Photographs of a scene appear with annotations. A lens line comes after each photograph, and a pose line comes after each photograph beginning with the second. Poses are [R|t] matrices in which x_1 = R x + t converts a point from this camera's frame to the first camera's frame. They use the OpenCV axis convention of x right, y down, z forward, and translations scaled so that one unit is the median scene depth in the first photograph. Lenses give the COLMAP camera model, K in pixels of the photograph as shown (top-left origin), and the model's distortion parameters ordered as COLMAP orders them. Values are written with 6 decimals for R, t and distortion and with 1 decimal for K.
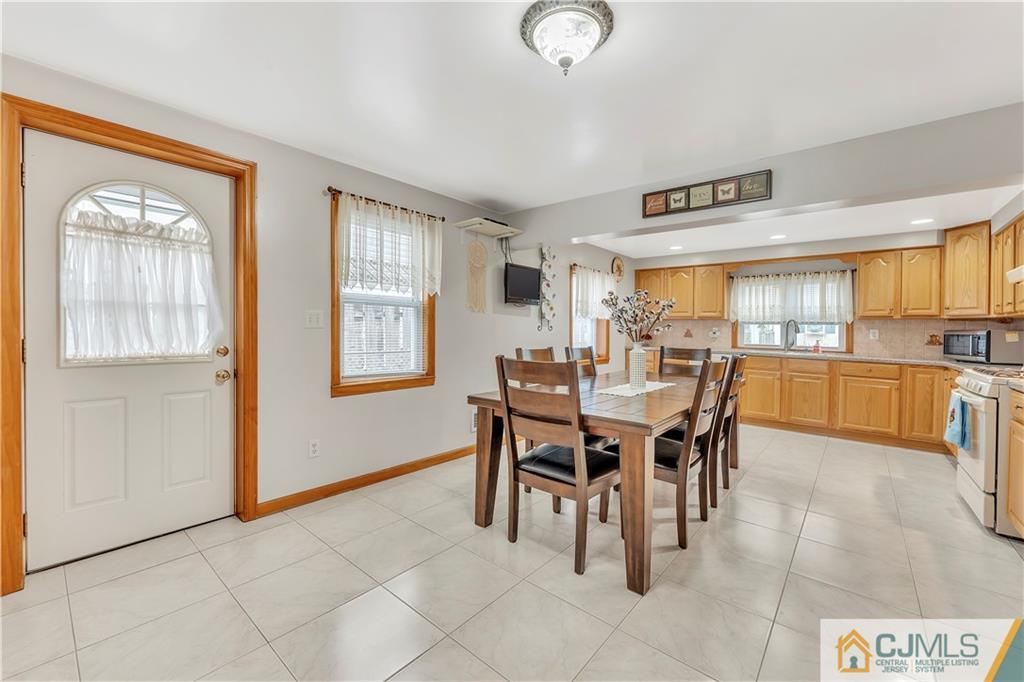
lens RADIAL K [[407.8, 0, 512.0], [0, 407.8, 341.0], [0, 0, 1]] dist [-0.000028, 0.000029]
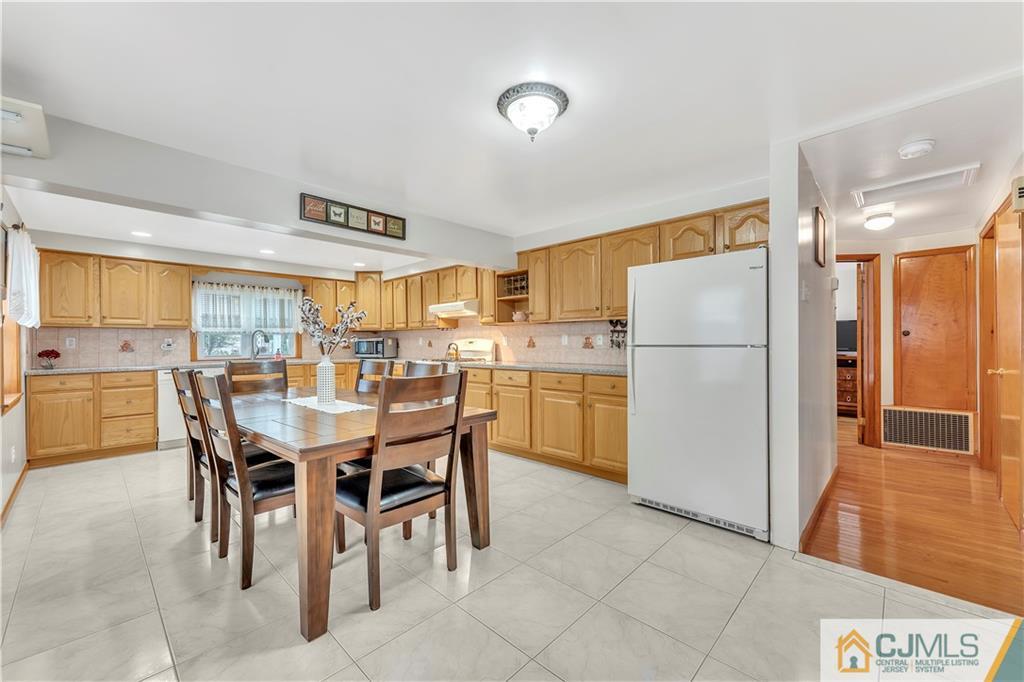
lens RADIAL K [[406.8, 0, 512.0], [0, 406.8, 341.0], [0, 0, 1]] dist [0.000301, 0.000001]
pose [[0.058990, -0.017299, 0.998109, -0.440900], [0.040435, 0.999071, 0.014926, -0.018093], [-0.997439, 0.039478, 0.059635, 0.382448]]
